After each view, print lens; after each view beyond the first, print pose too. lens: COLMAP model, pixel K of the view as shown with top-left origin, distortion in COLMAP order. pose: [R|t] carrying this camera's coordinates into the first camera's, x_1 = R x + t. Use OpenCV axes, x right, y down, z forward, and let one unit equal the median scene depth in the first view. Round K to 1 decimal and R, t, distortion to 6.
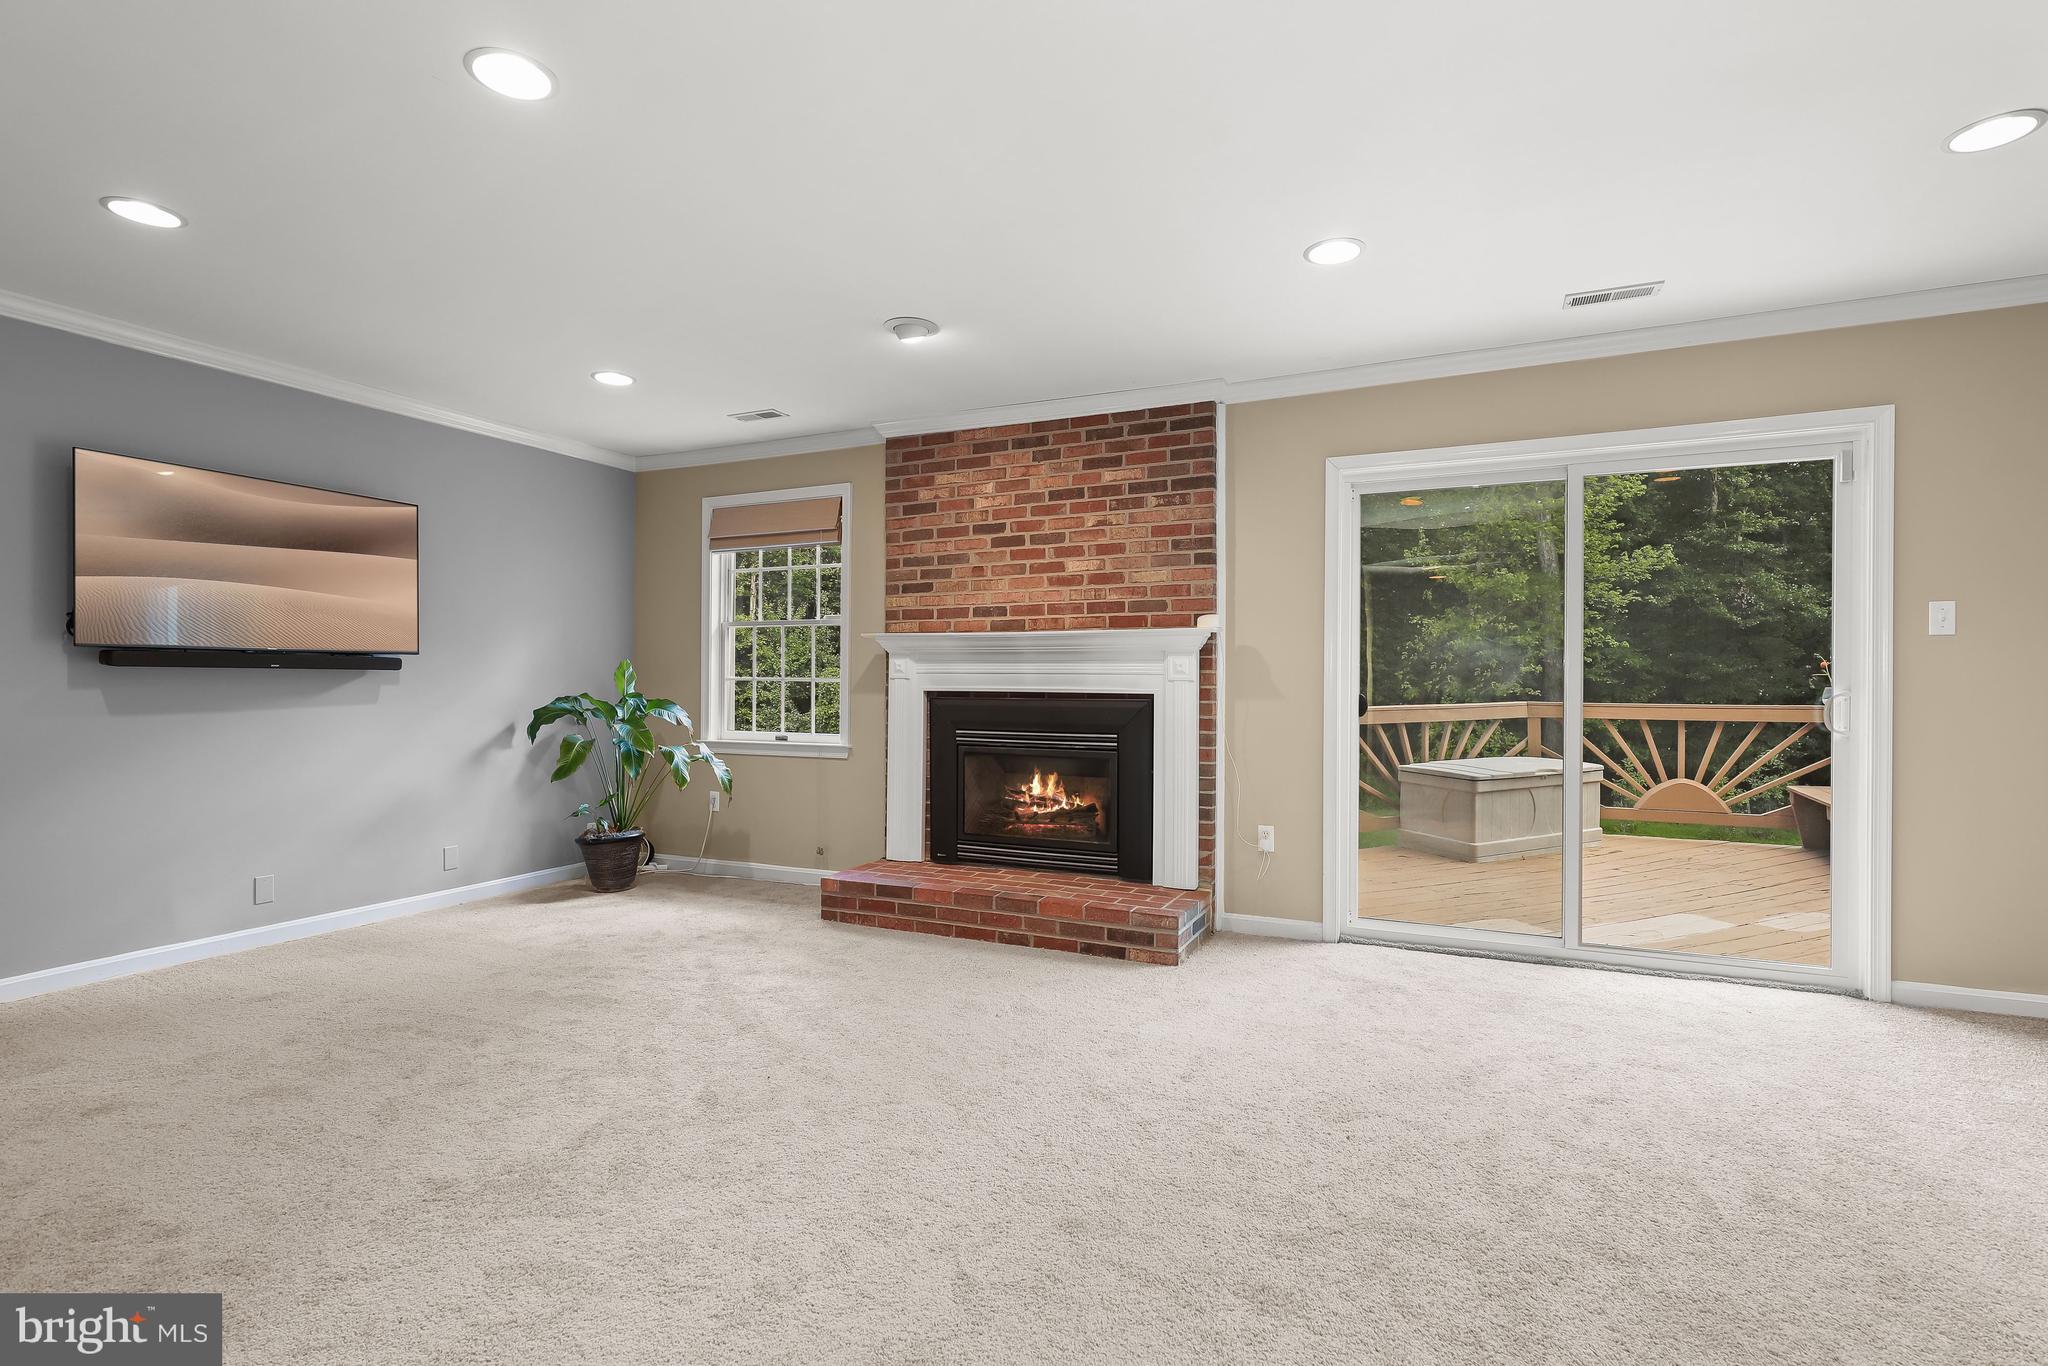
lens RADIAL K [[967.7, 0, 1024.8], [0, 967.7, 691.3], [0, 0, 1]] dist [-0.003921, -0.000746]
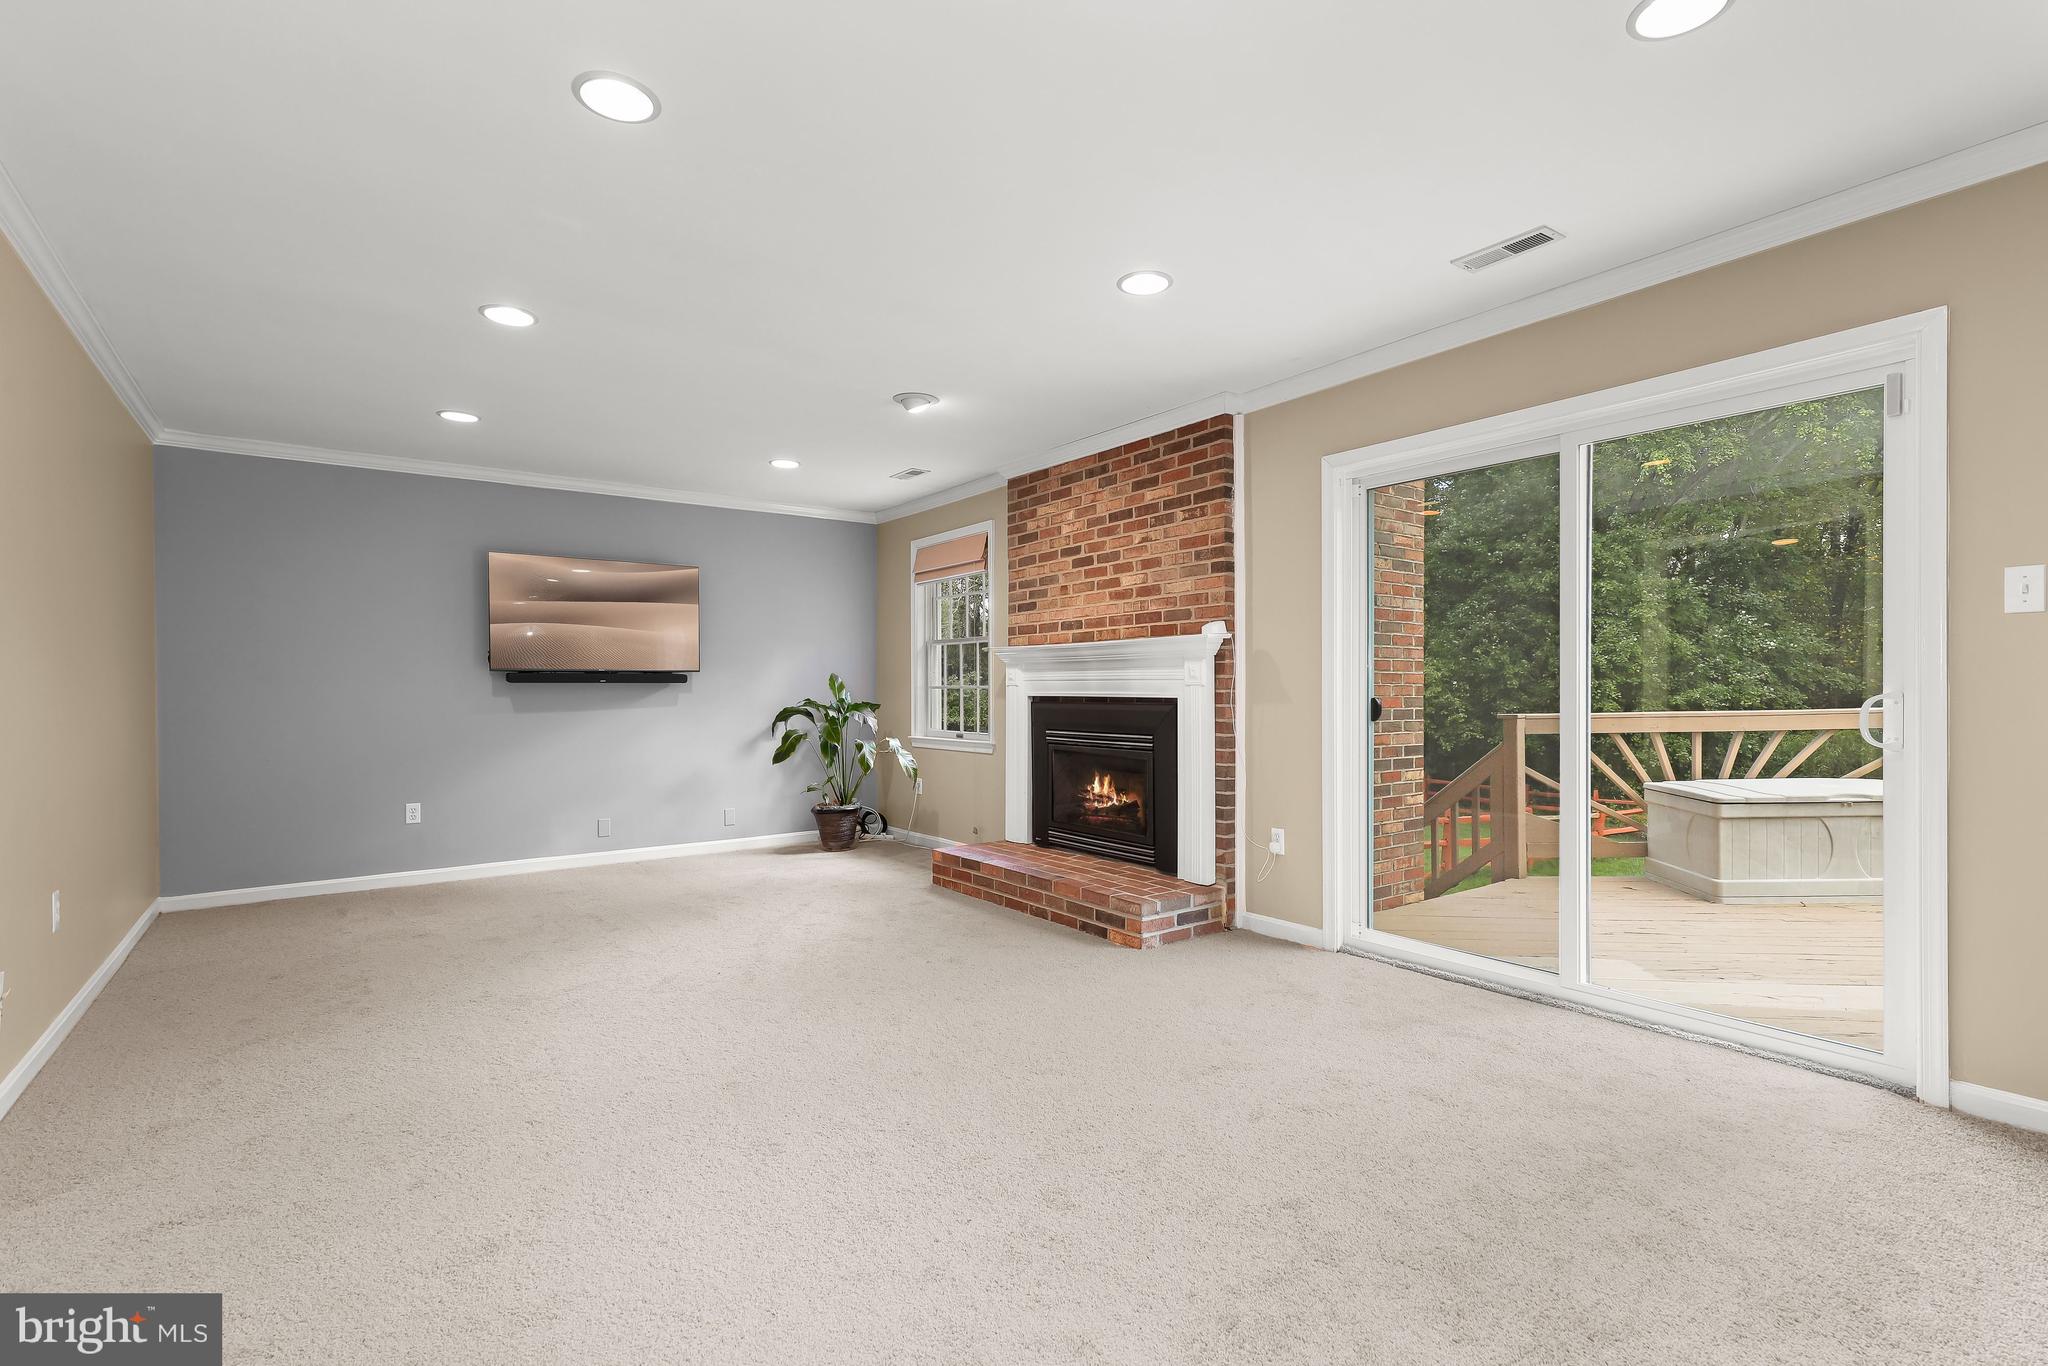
lens RADIAL K [[949.0, 0, 1031.4], [0, 949.0, 701.7], [0, 0, 1]] dist [0.000486, -0.000421]
pose [[0.875345, -0.000430, -0.483499, 0.471769], [0.001797, 0.999996, 0.002364, 0.003830], [0.483495, -0.002938, 0.875342, 0.012443]]
